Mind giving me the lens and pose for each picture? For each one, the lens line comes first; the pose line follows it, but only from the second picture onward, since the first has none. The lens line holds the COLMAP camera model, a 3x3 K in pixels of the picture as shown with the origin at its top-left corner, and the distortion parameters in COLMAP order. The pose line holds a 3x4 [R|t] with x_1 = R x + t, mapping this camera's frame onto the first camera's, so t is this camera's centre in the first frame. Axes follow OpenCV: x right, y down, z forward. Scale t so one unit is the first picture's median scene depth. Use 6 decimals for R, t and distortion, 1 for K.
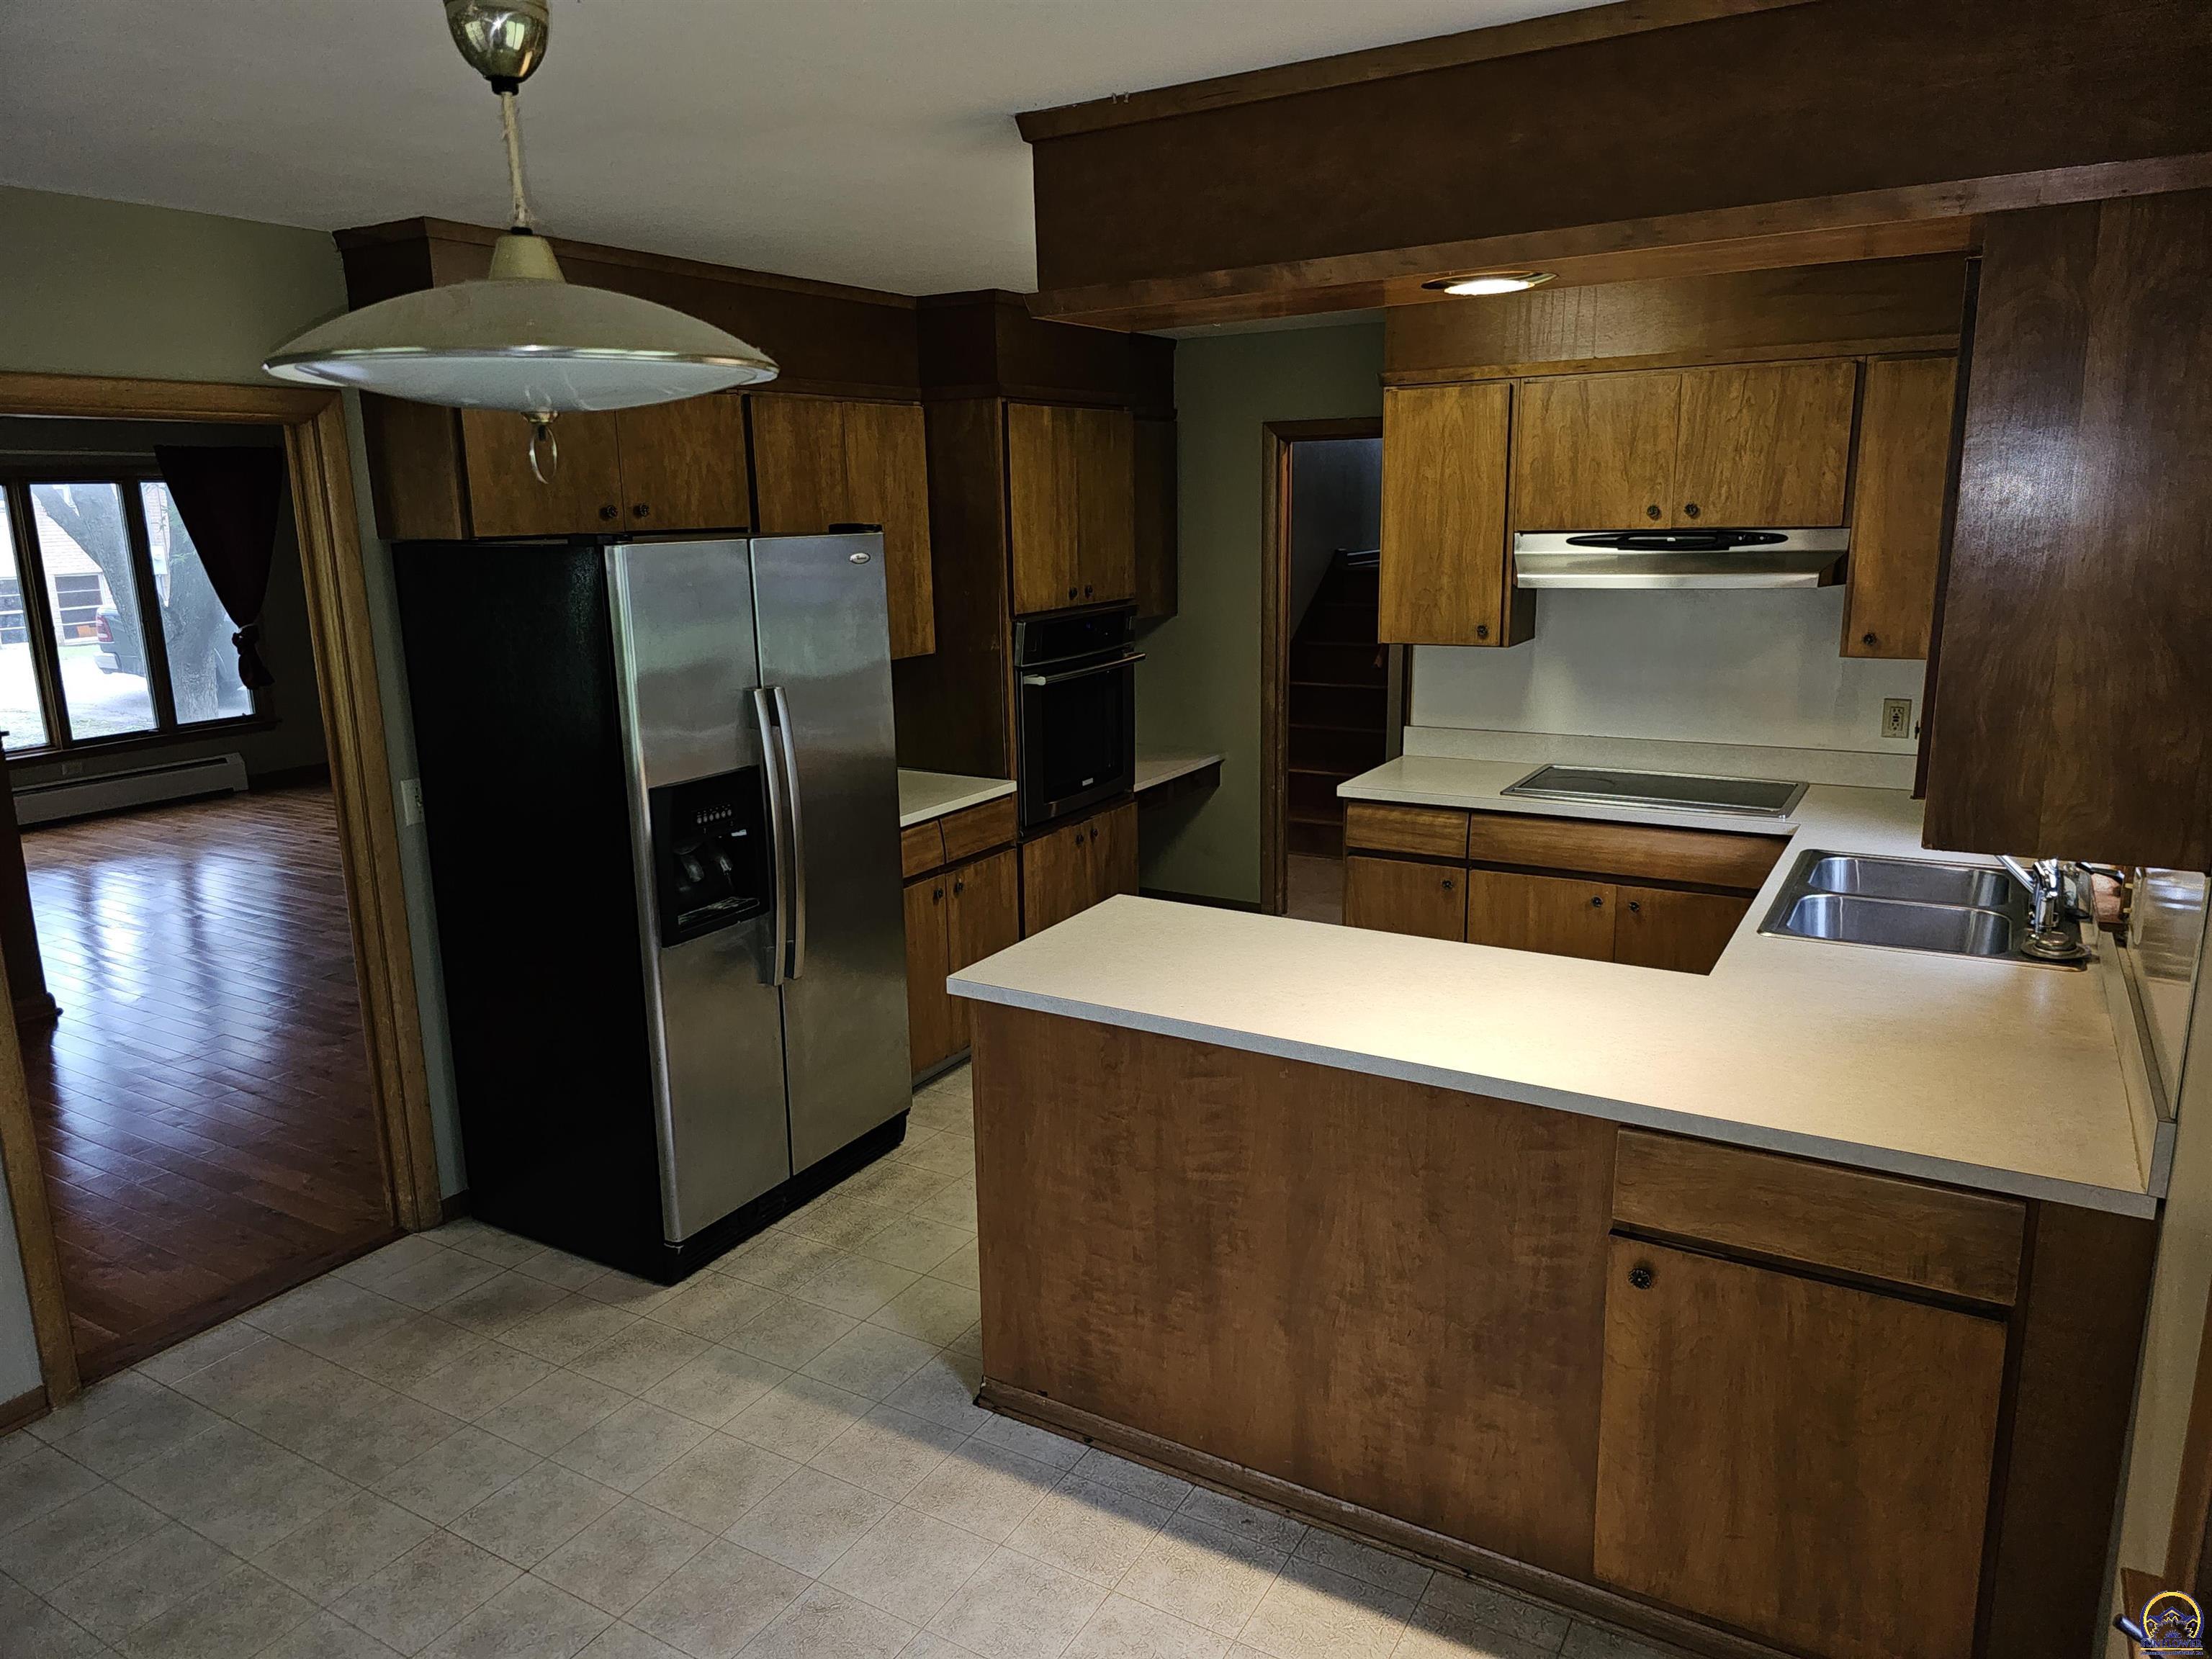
lens RADIAL K [[1493.9, 0, 1100.1], [0, 1493.9, 822.8], [0, 0, 1]] dist [0.064387, -0.061133]
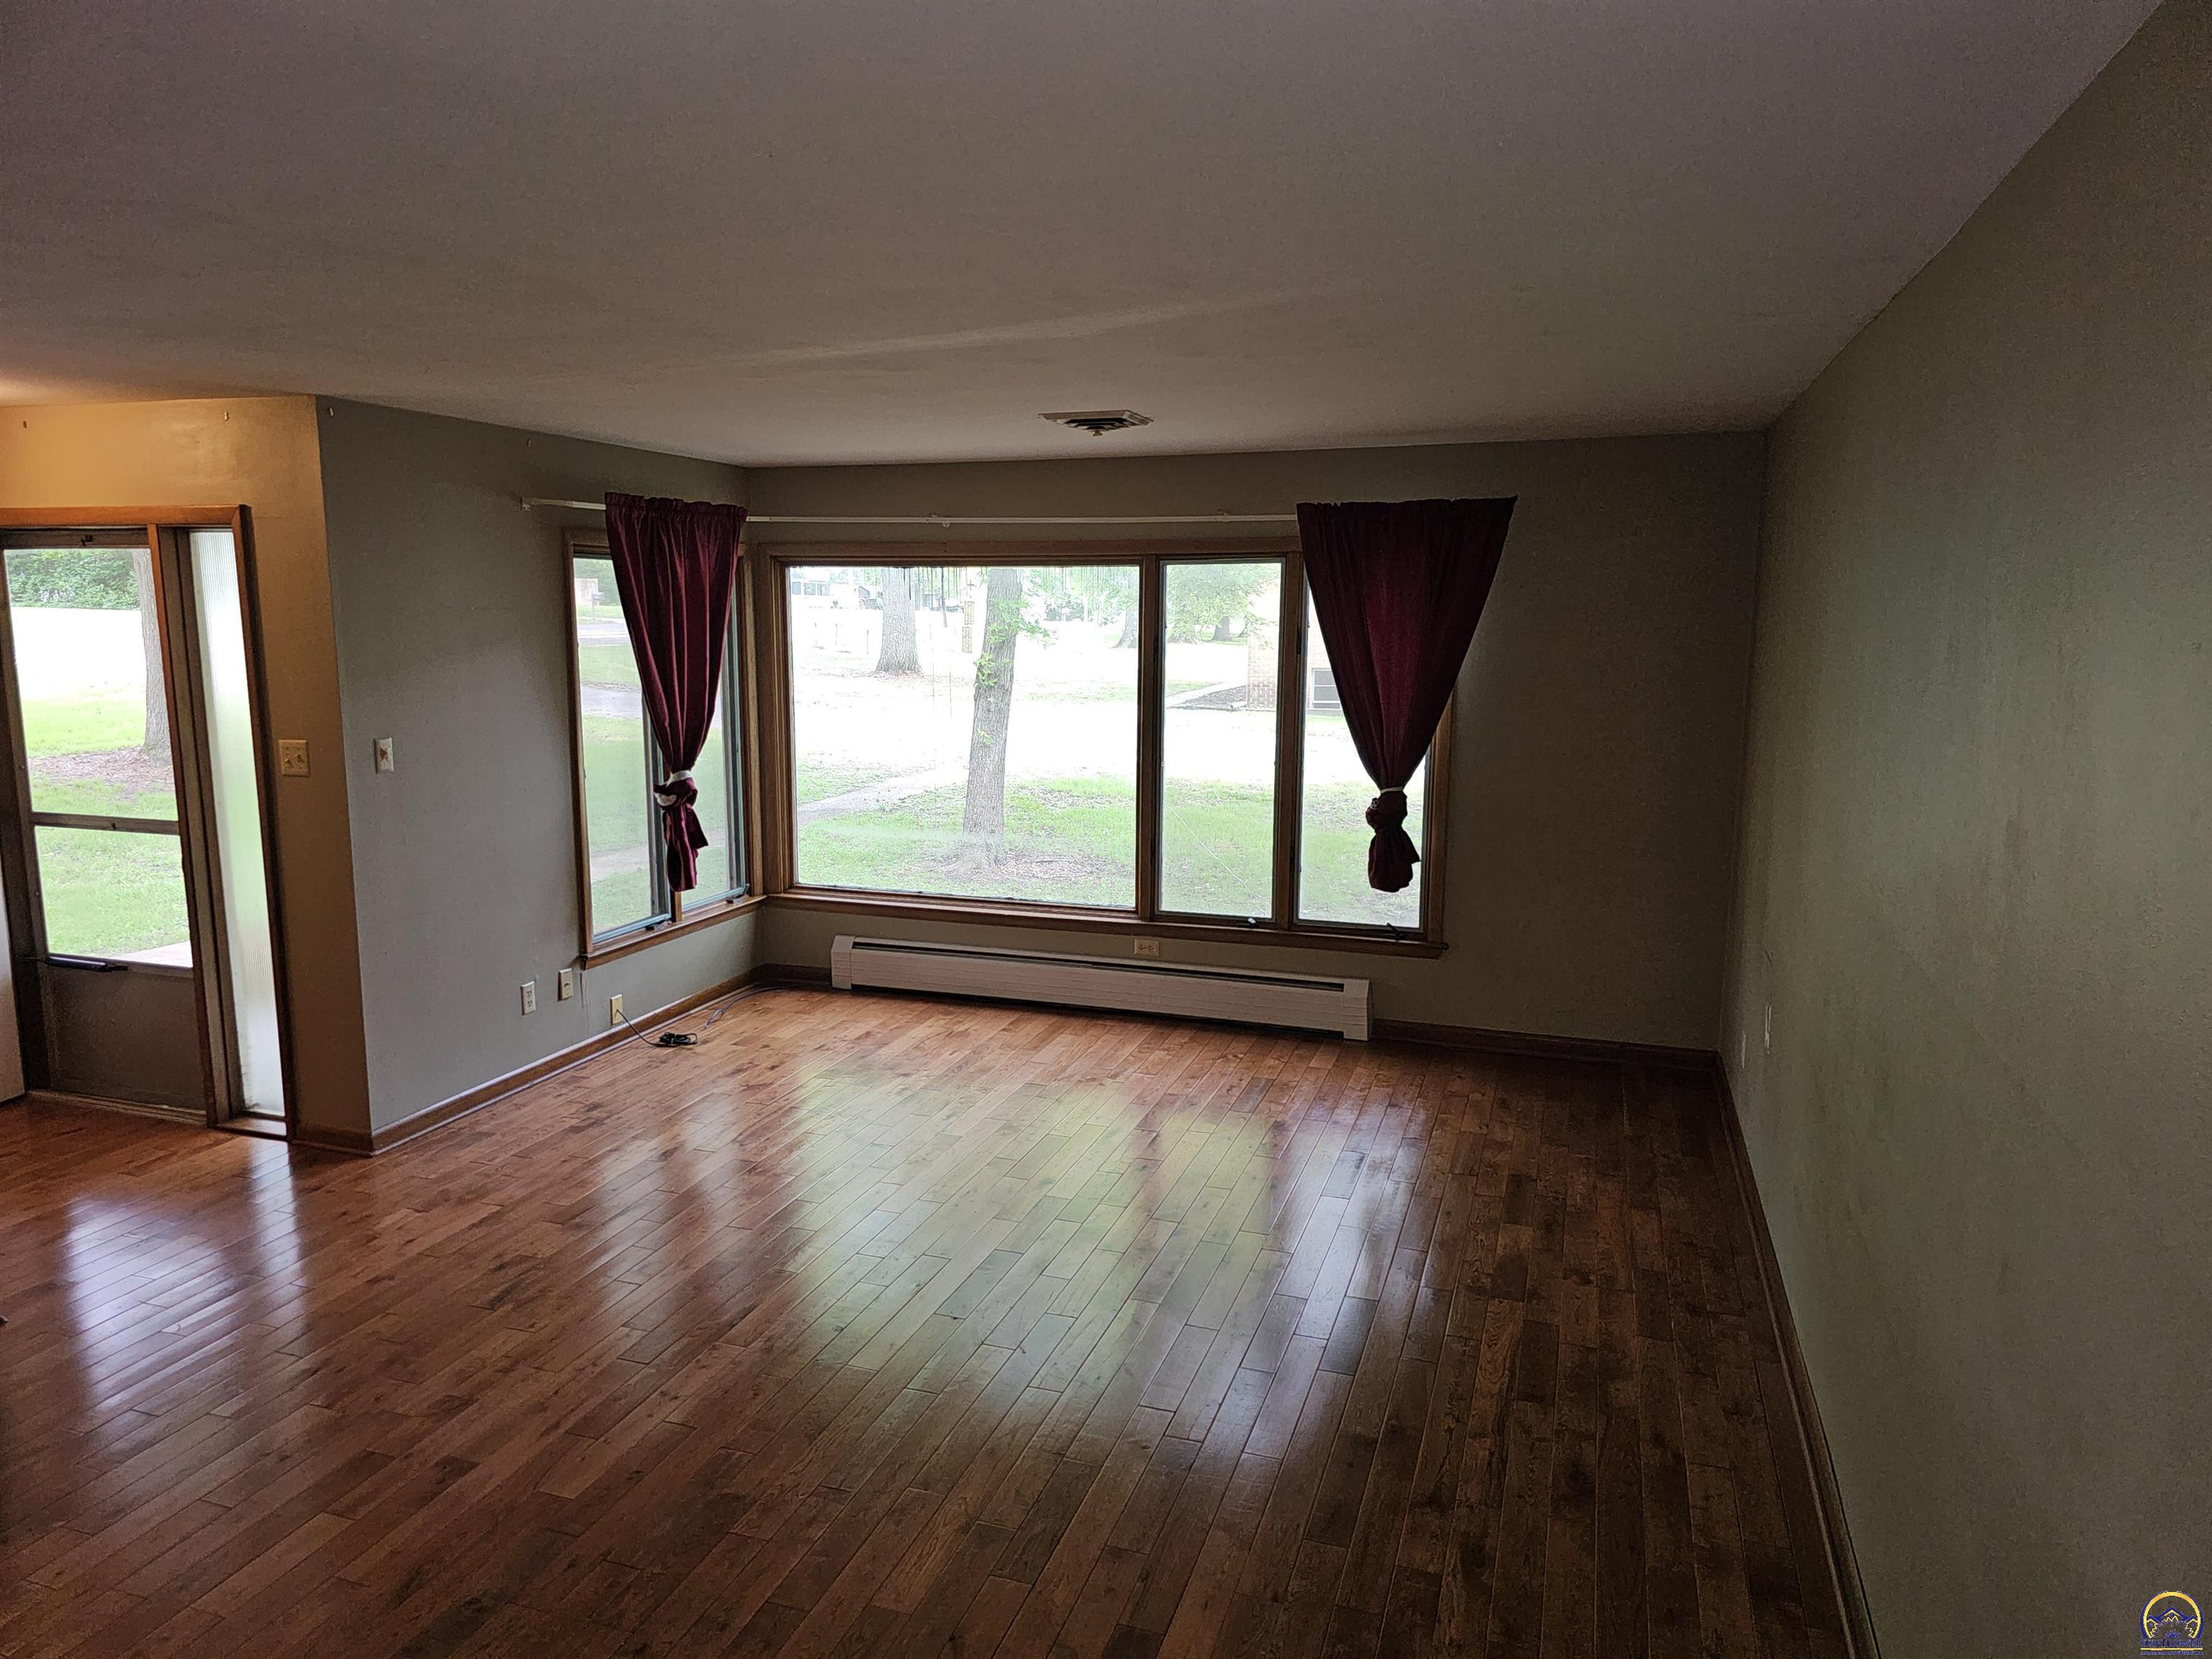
lens RADIAL K [[1493.9, 0, 1100.1], [0, 1493.9, 822.8], [0, 0, 1]] dist [0.064387, -0.061133]
pose [[0.212176, 0.163434, -0.963468, 0.007366], [-0.216786, 0.969222, 0.116669, -0.378978], [0.952882, 0.184112, 0.241076, 1.730606]]
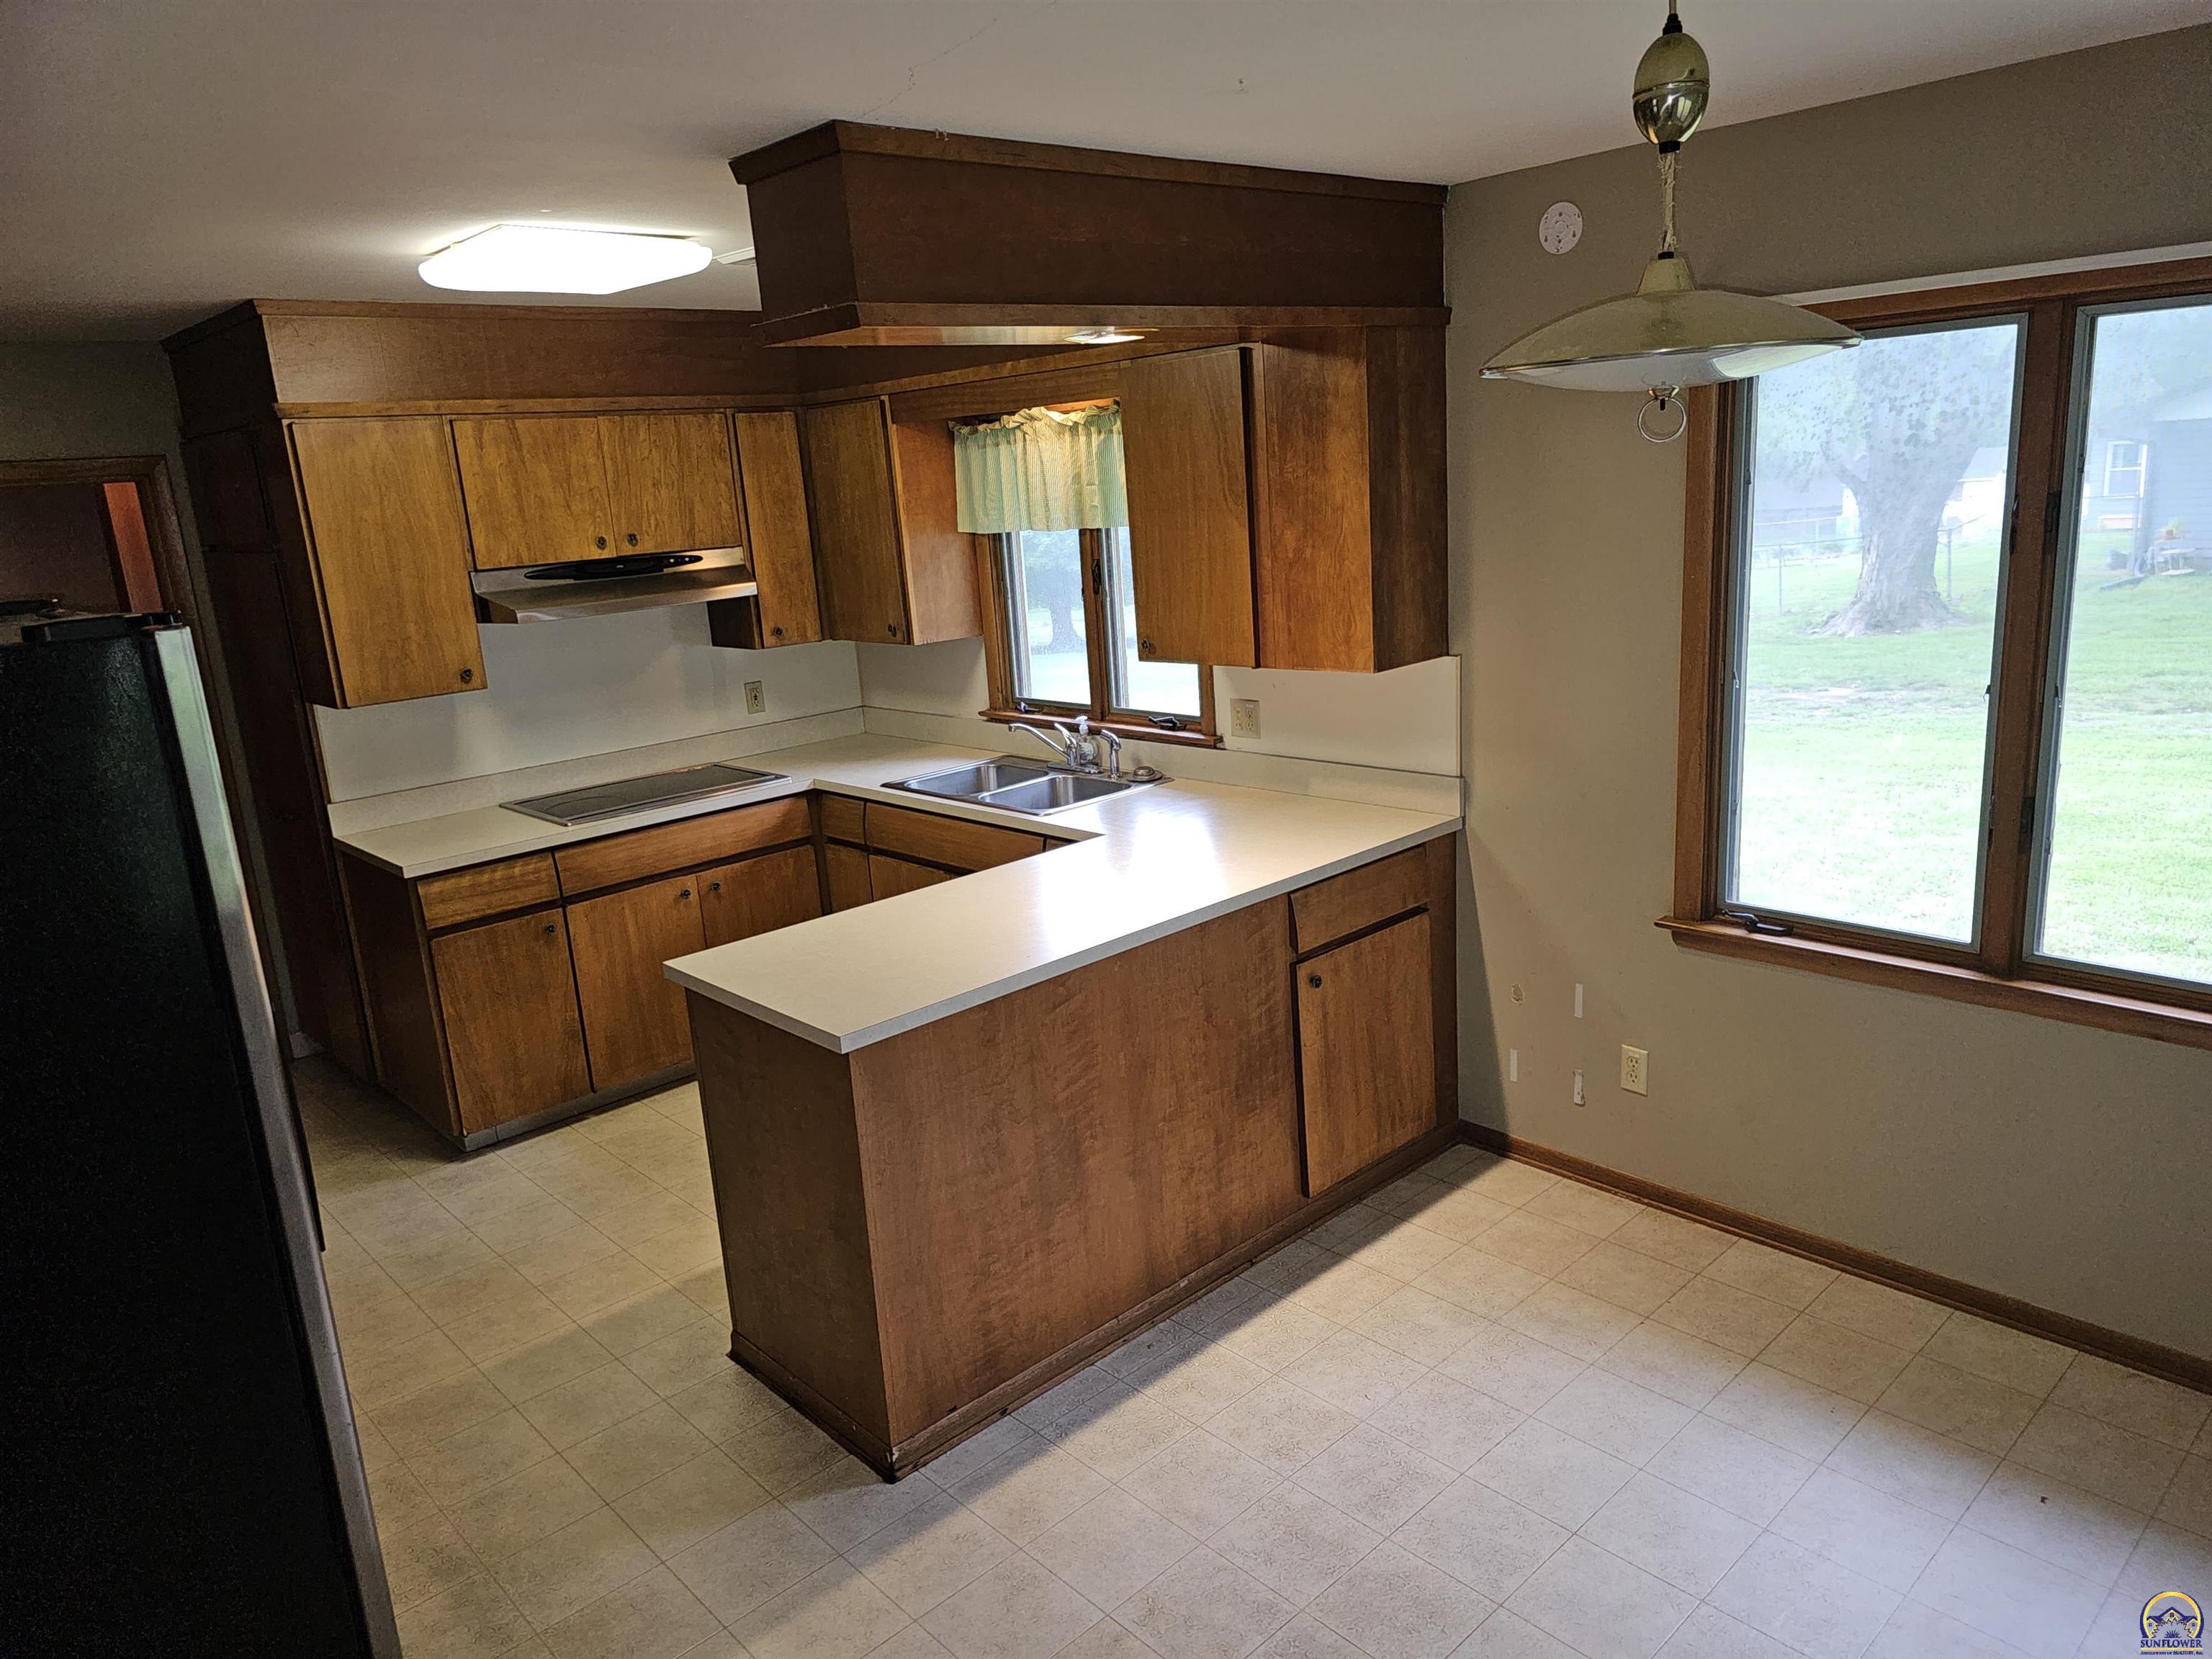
lens RADIAL K [[1493.9, 0, 1100.1], [0, 1493.9, 822.8], [0, 0, 1]] dist [0.064387, -0.061133]
pose [[0.283432, -0.220861, 0.933213, -0.610250], [0.267592, 0.952681, 0.144197, -0.075778], [-0.920902, 0.208850, 0.329121, 0.362062]]
